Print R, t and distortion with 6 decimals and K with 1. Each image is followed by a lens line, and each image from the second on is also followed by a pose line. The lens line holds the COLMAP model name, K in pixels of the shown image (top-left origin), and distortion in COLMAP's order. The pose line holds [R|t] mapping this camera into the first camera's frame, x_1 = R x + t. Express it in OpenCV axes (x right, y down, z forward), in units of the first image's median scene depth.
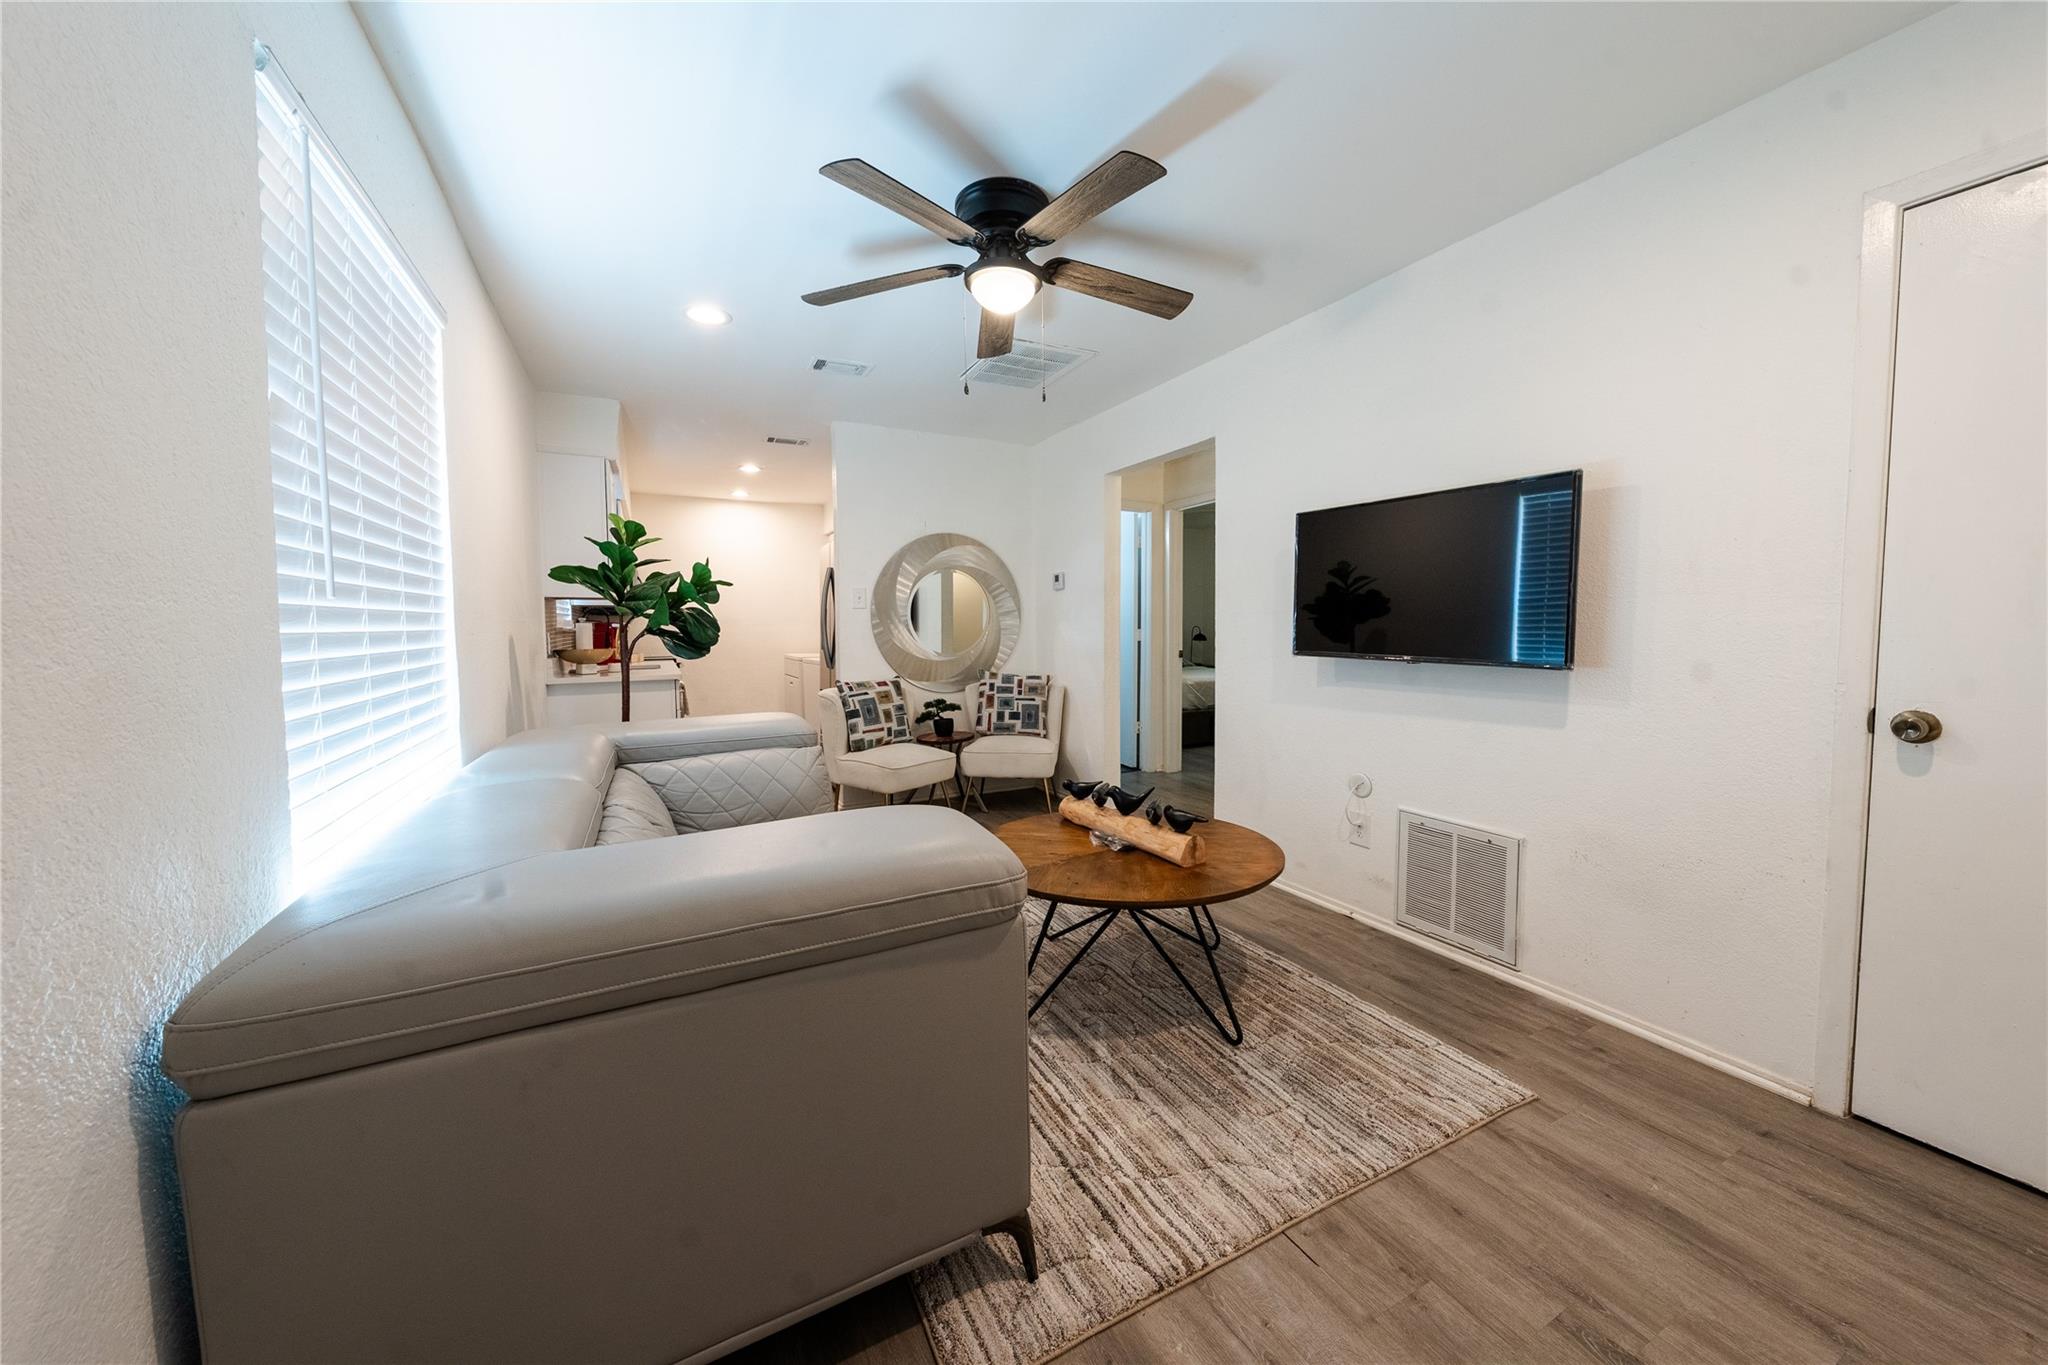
lens RADIAL K [[710.2, 0, 1019.3], [0, 710.2, 671.4], [0, 0, 1]] dist [-0.030298, 0.005854]
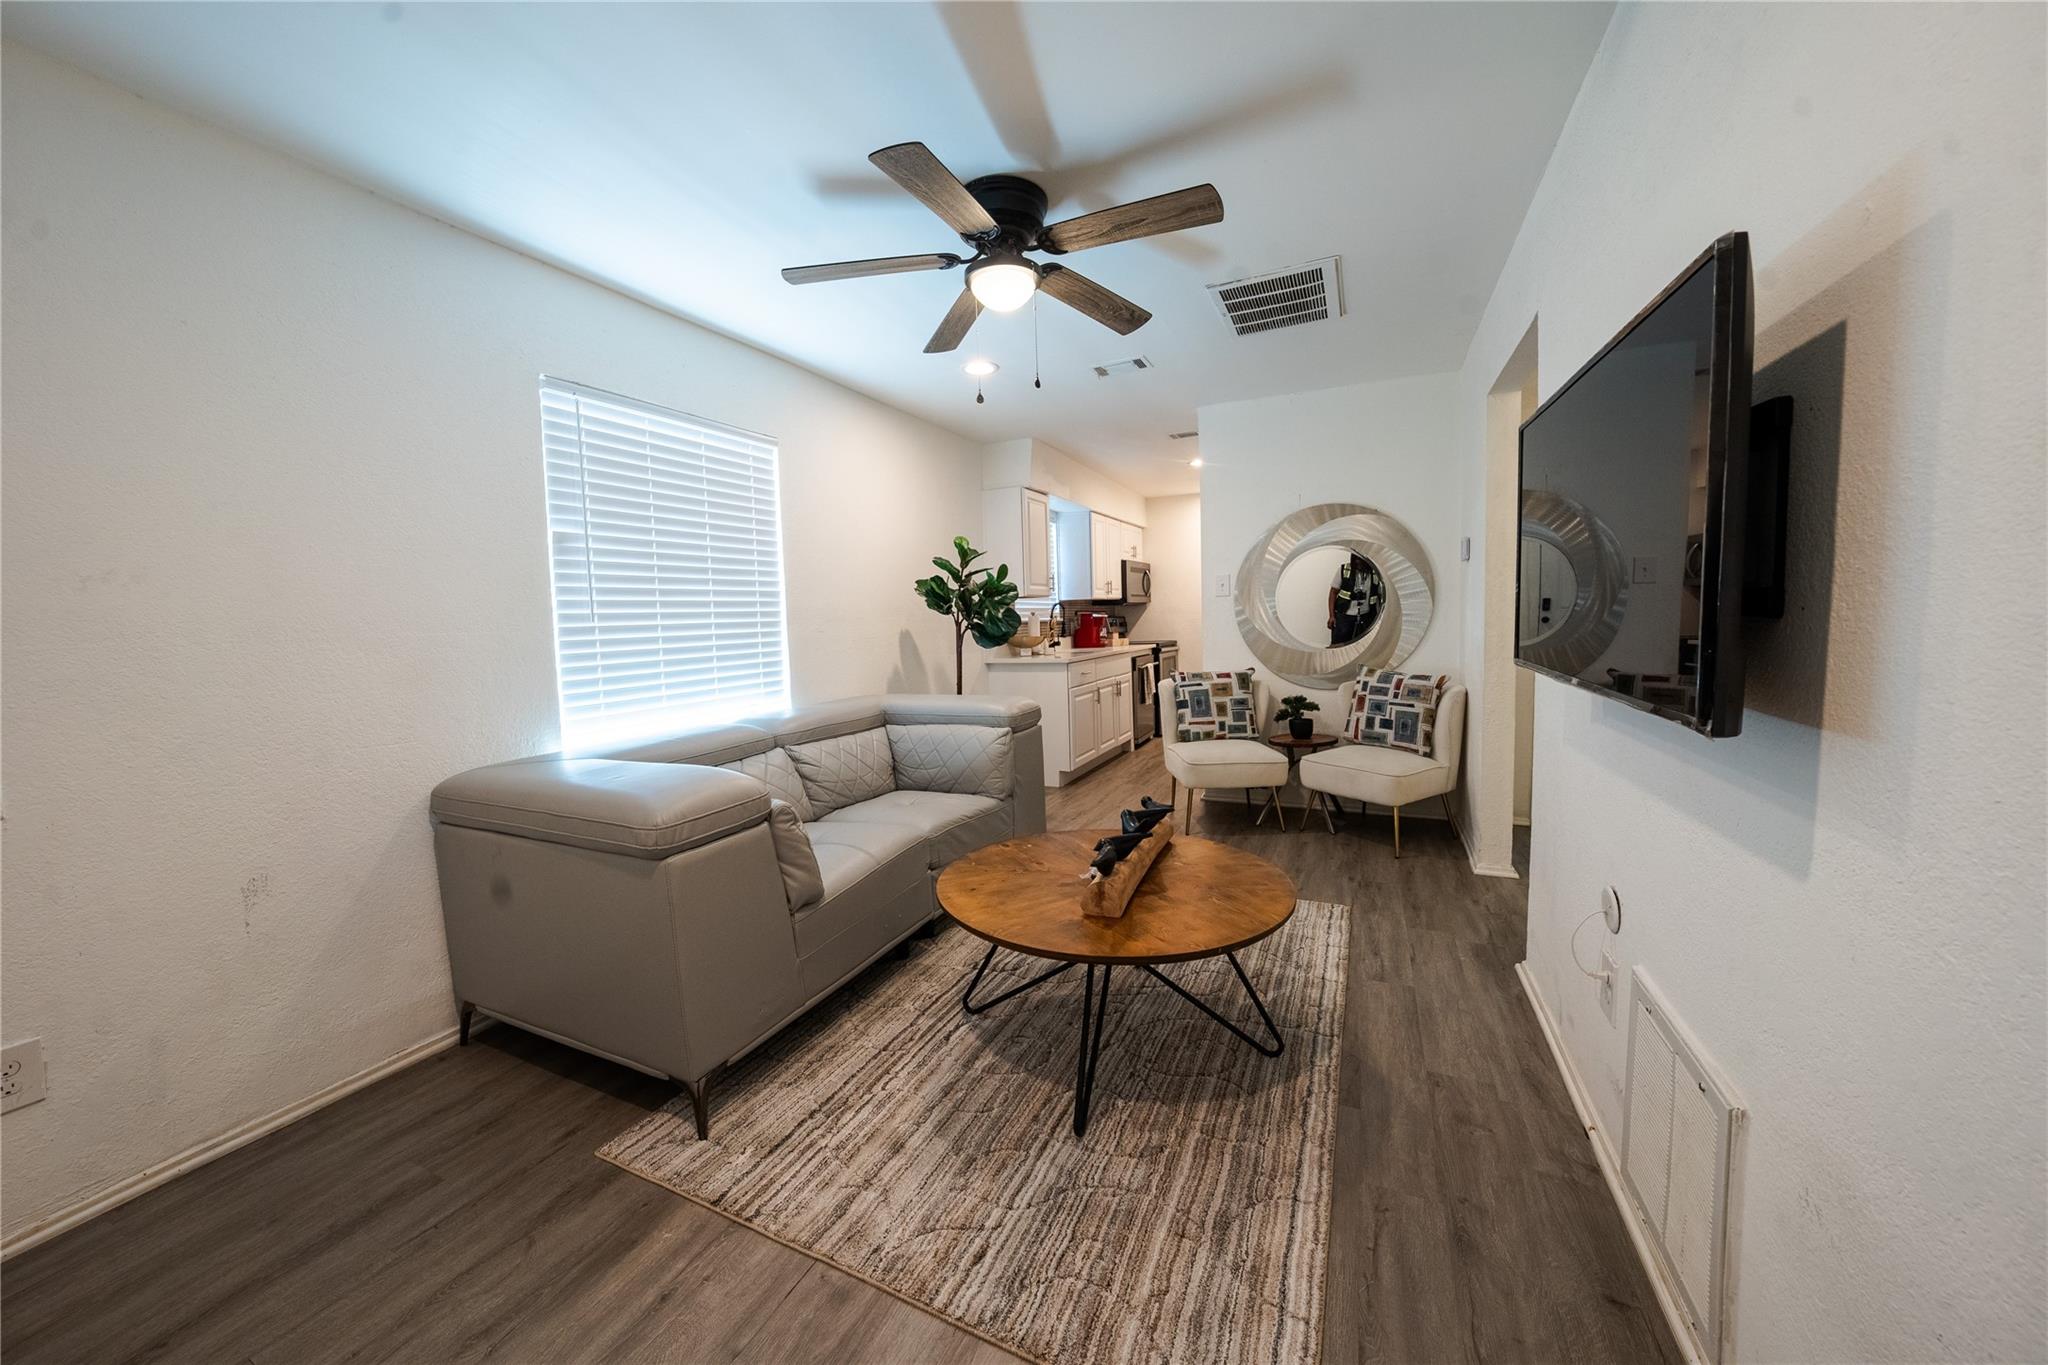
lens RADIAL K [[716.8, 0, 1020.4], [0, 716.8, 673.1], [0, 0, 1]] dist [-0.028419, 0.000041]
pose [[0.609064, 0.050280, -0.791526, 0.408755], [-0.024620, 0.998706, 0.044496, -0.022104], [0.792739, -0.007613, 0.609514, 0.200042]]
